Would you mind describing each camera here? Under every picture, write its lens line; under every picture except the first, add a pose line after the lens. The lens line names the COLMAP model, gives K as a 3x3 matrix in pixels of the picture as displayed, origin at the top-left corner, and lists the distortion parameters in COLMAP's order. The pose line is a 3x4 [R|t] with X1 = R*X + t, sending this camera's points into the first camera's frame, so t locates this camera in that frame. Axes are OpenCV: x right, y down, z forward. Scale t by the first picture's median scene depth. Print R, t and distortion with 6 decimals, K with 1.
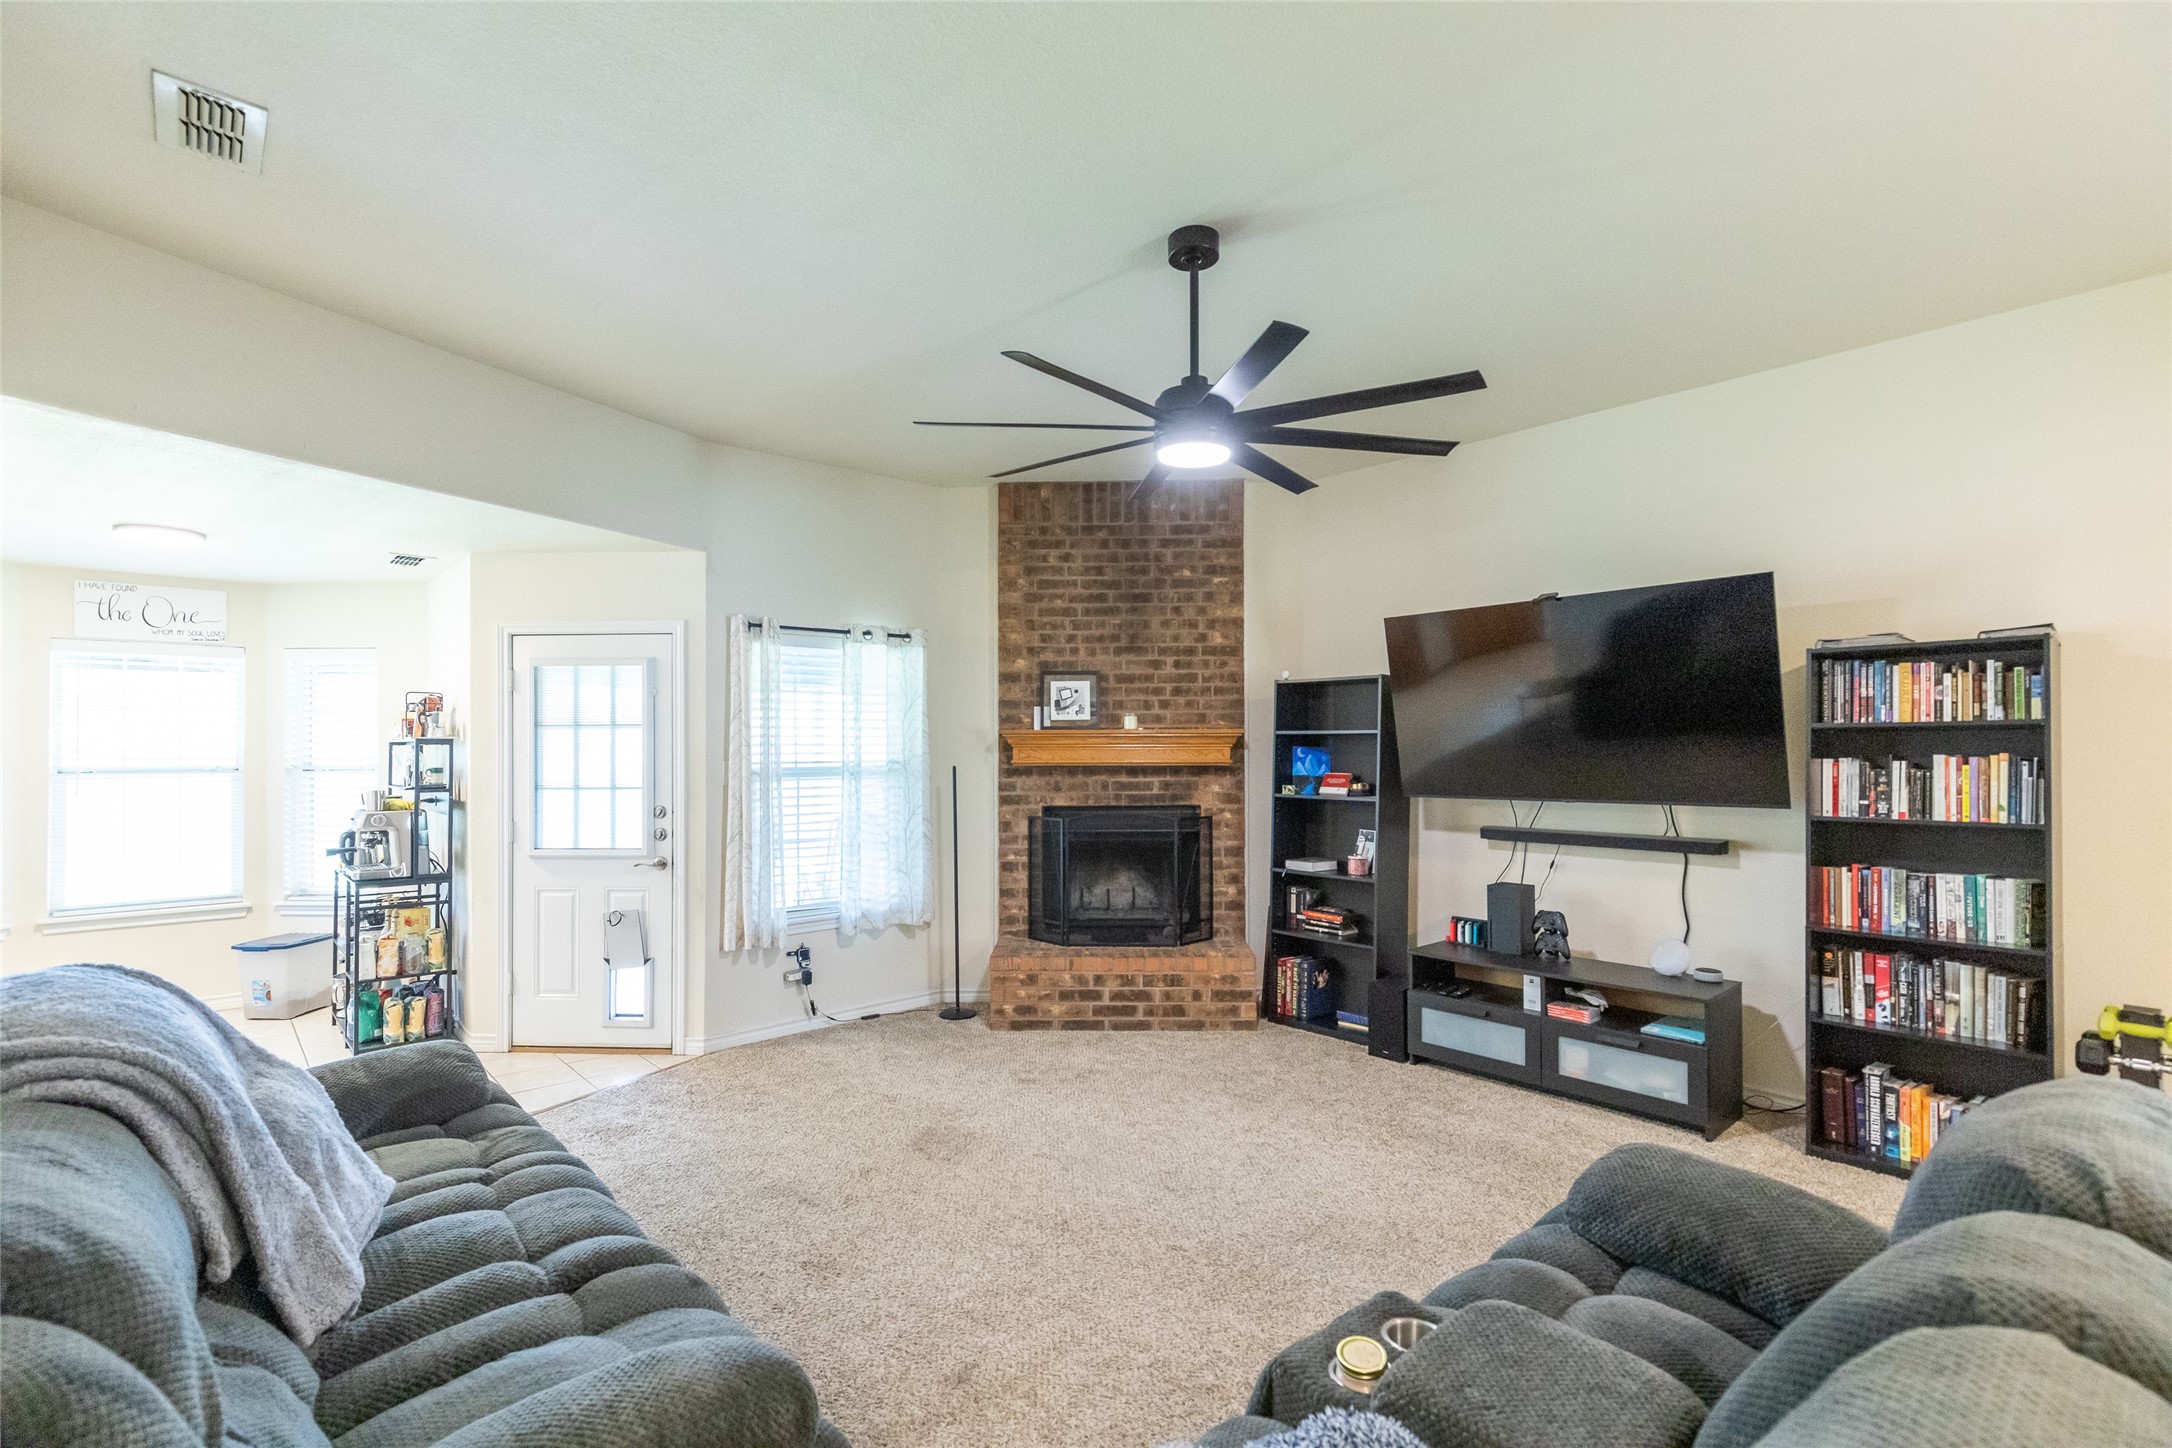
lens RADIAL K [[988.1, 0, 1081.2], [0, 988.1, 744.9], [0, 0, 1]] dist [0.000725, 0.000009]
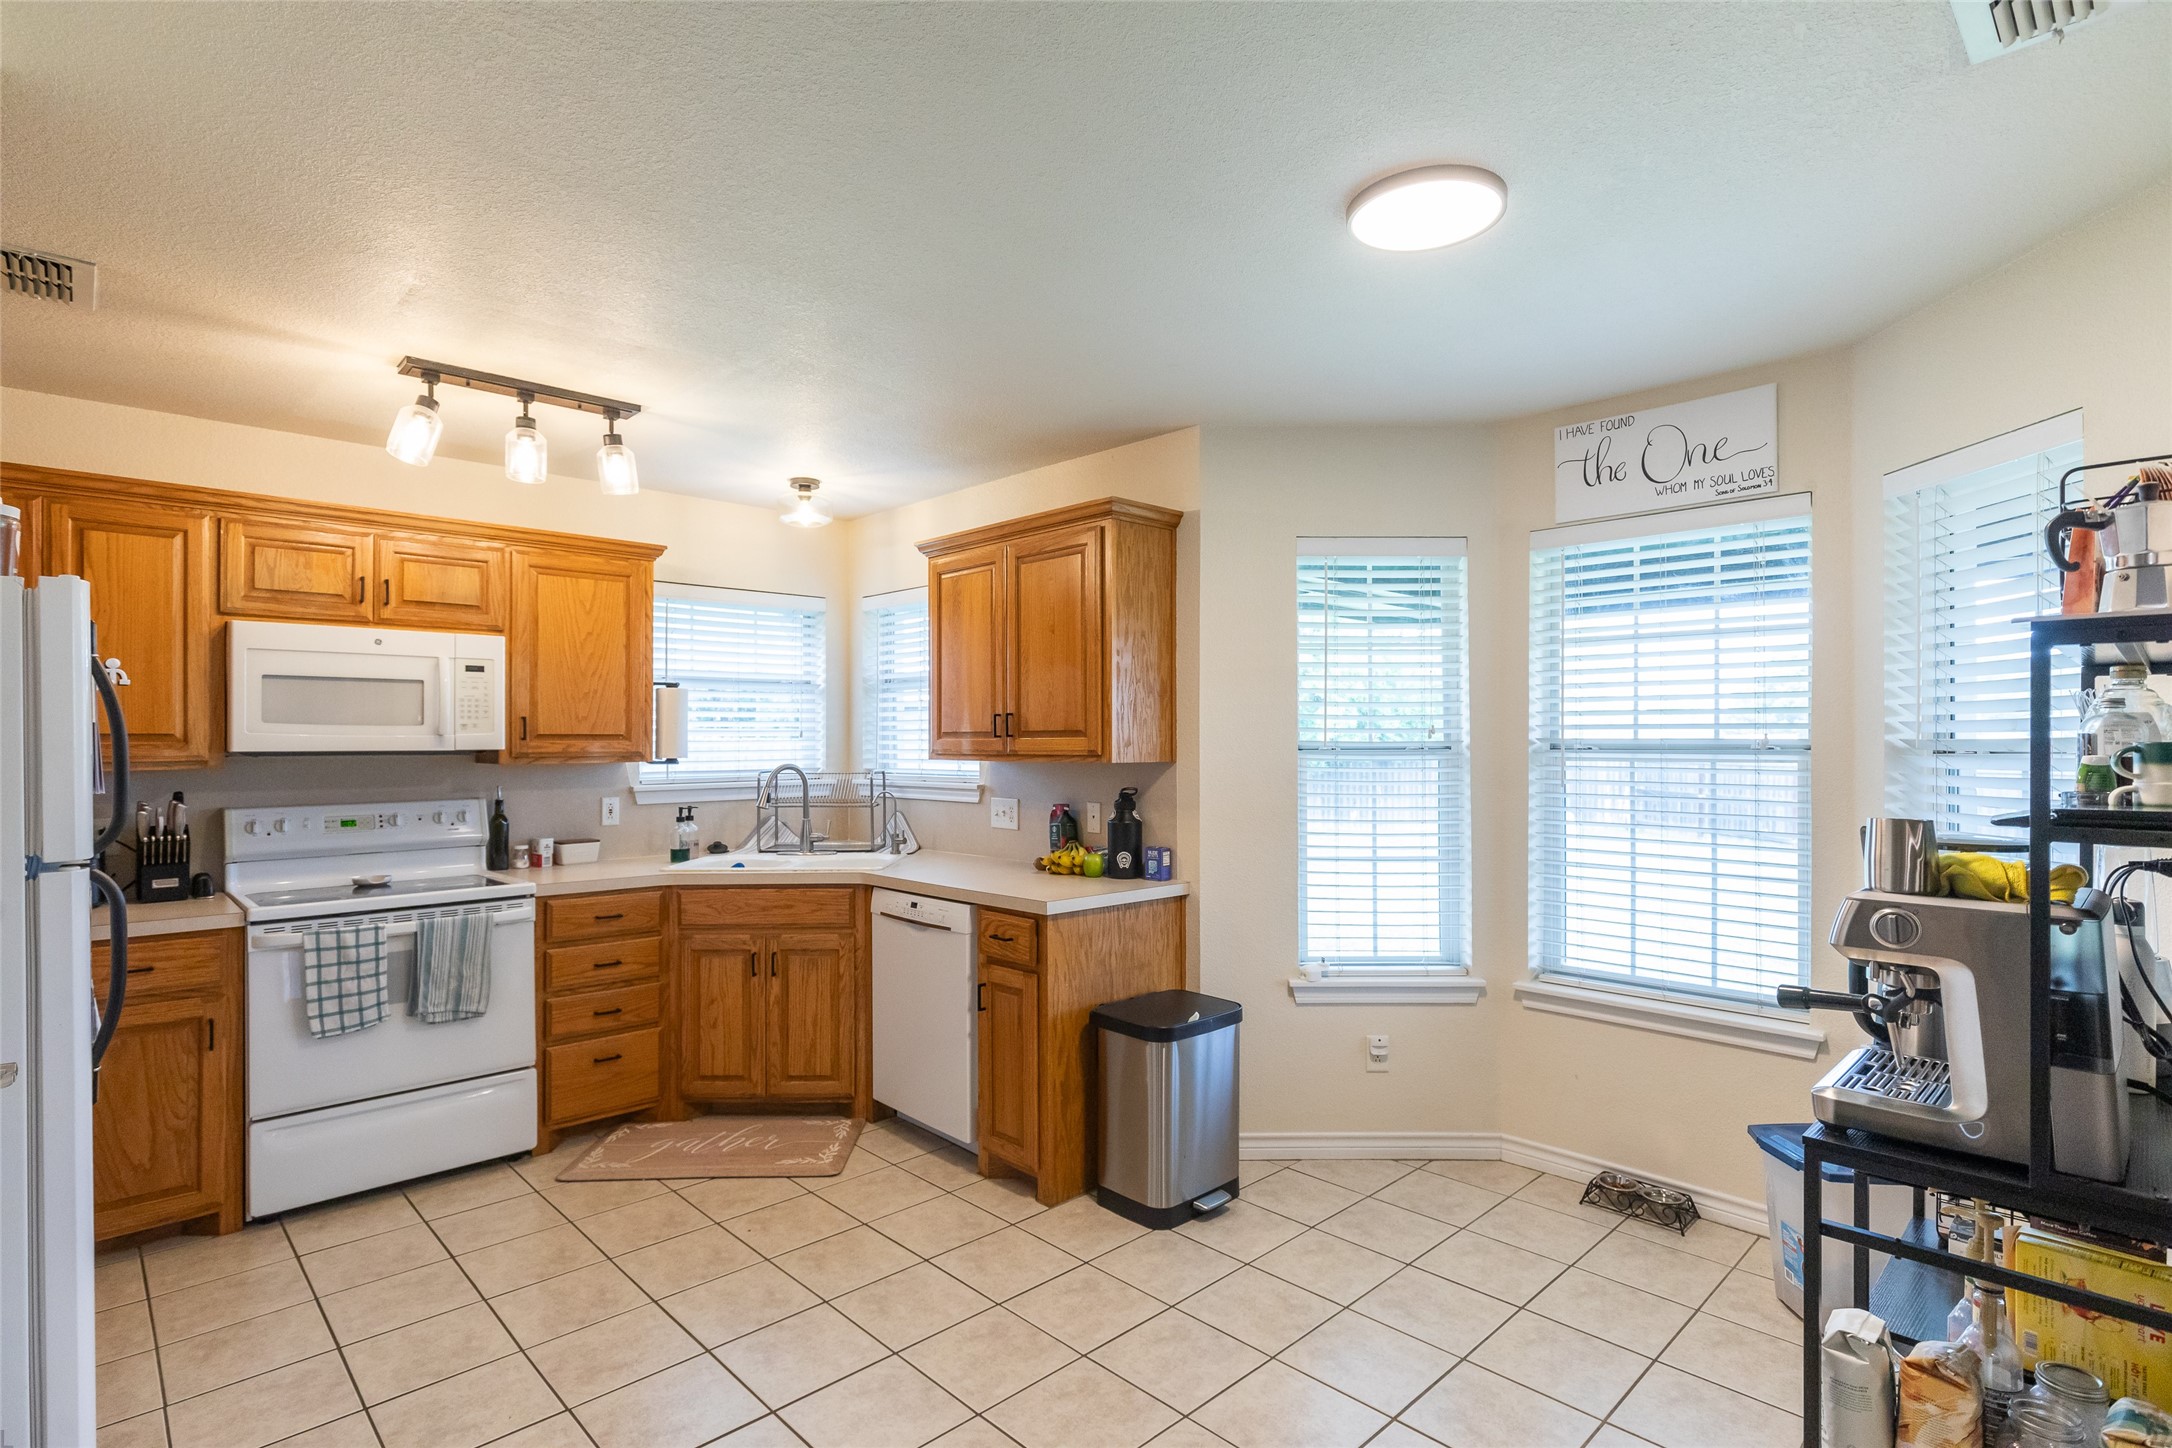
lens RADIAL K [[1071.7, 0, 1088.8], [0, 1071.7, 737.4], [0, 0, 1]] dist [-0.000740, -0.000811]
pose [[0.050157, 0.002421, -0.998738, -0.365499], [0.006063, 0.999978, 0.002728, 0.016569], [0.998723, -0.006192, 0.050141, 0.655214]]
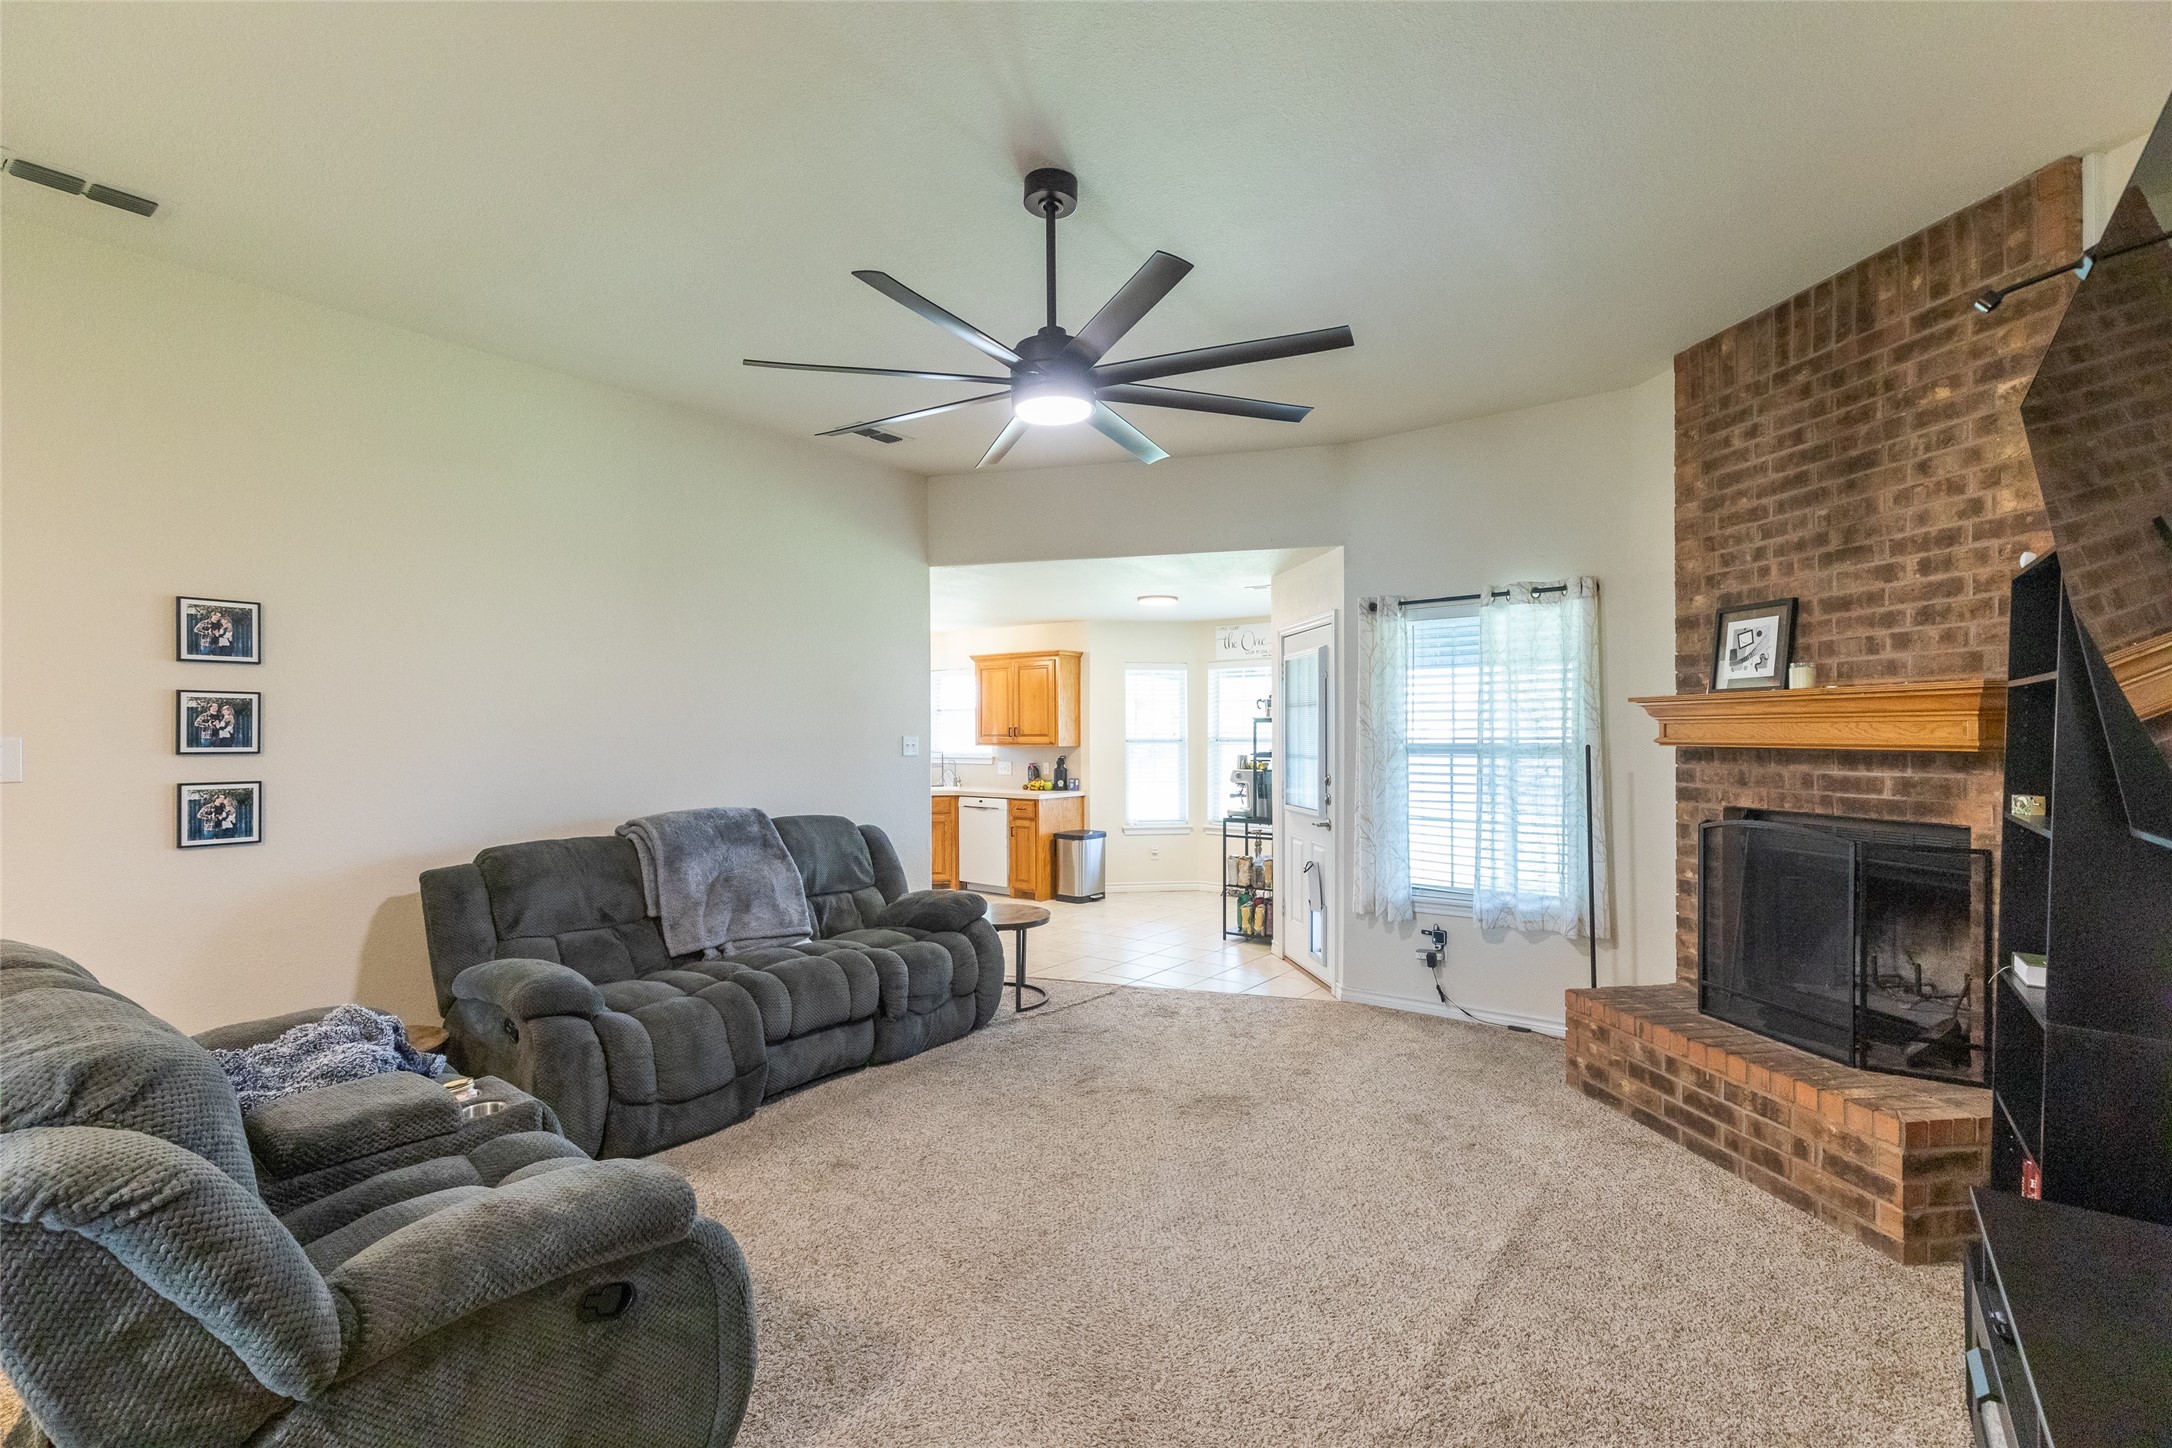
lens RADIAL K [[968.4, 0, 1073.0], [0, 968.4, 732.5], [0, 0, 1]] dist [-0.000205, -0.000154]
pose [[0.185069, 0.002222, -0.982723, 0.537031], [0.005423, 0.999980, 0.003282, 0.006334], [0.982711, -0.005937, 0.185053, 0.435592]]
